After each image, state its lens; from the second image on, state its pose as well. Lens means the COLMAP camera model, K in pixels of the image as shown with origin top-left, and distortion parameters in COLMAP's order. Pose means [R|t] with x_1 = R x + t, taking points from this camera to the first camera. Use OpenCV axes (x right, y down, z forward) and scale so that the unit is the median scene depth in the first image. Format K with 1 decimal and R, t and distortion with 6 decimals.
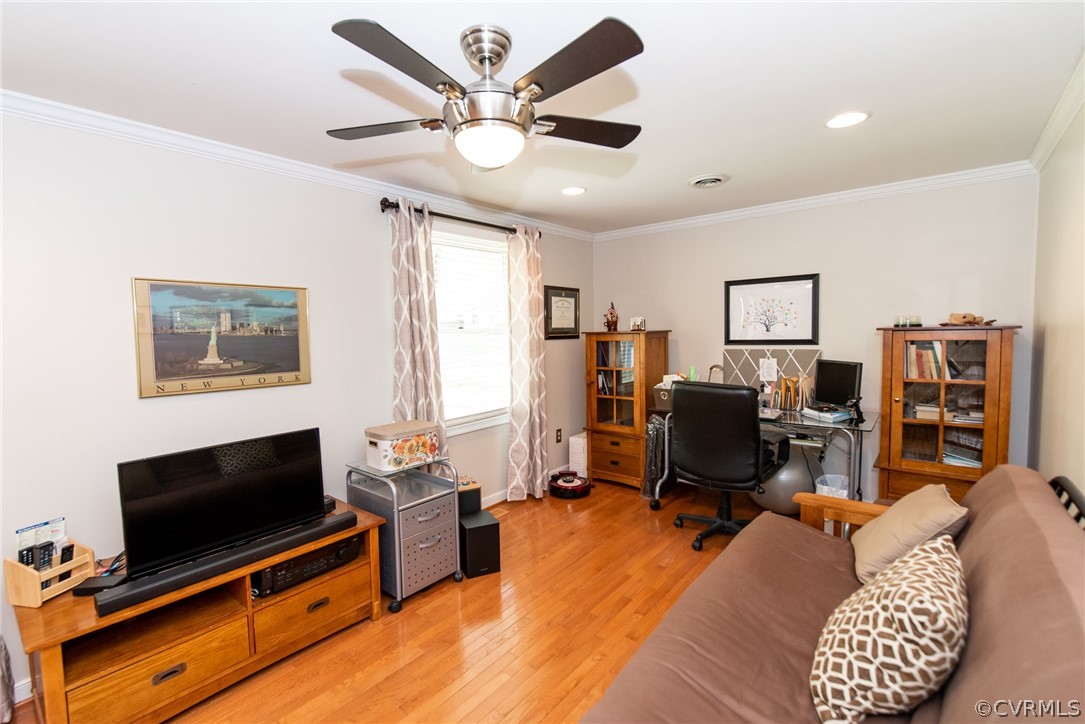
lens RADIAL K [[492.9, 0, 543.4], [0, 492.9, 360.7], [0, 0, 1]] dist [0.003586, -0.001248]
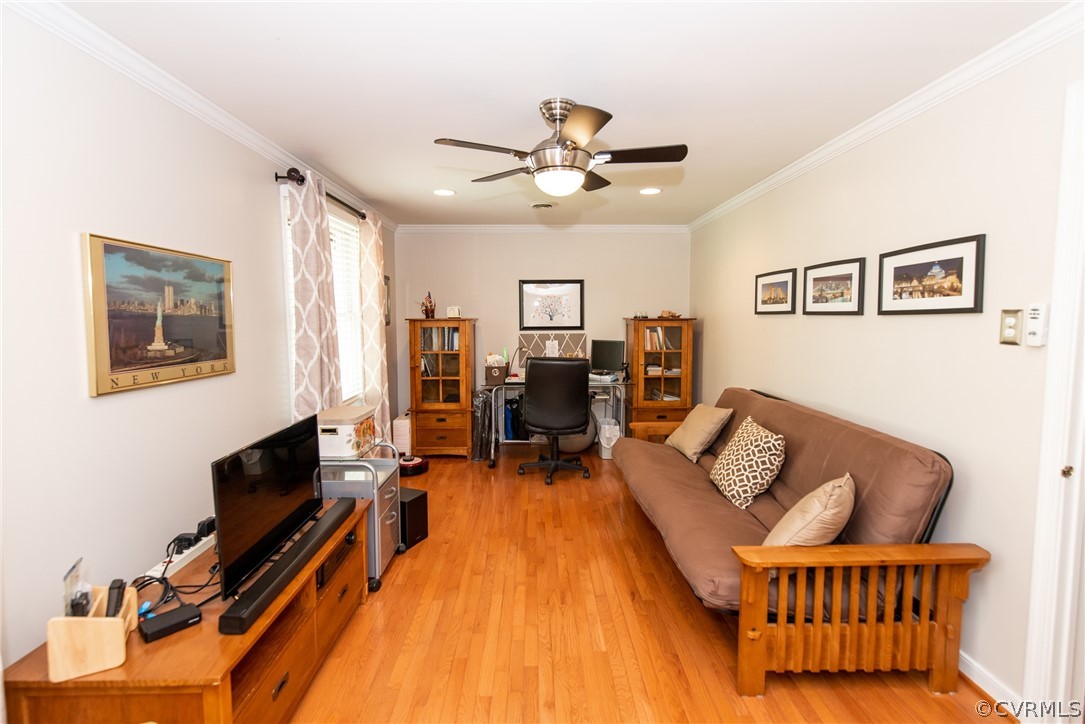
lens RADIAL K [[492.9, 0, 572.5], [0, 492.9, 349.0], [0, 0, 1]] dist [0.003586, -0.001248]
pose [[0.737136, -0.026712, 0.675217, -0.543956], [0.029905, 0.999529, 0.006895, 0.014608], [-0.675083, 0.015109, 0.737587, -0.022148]]
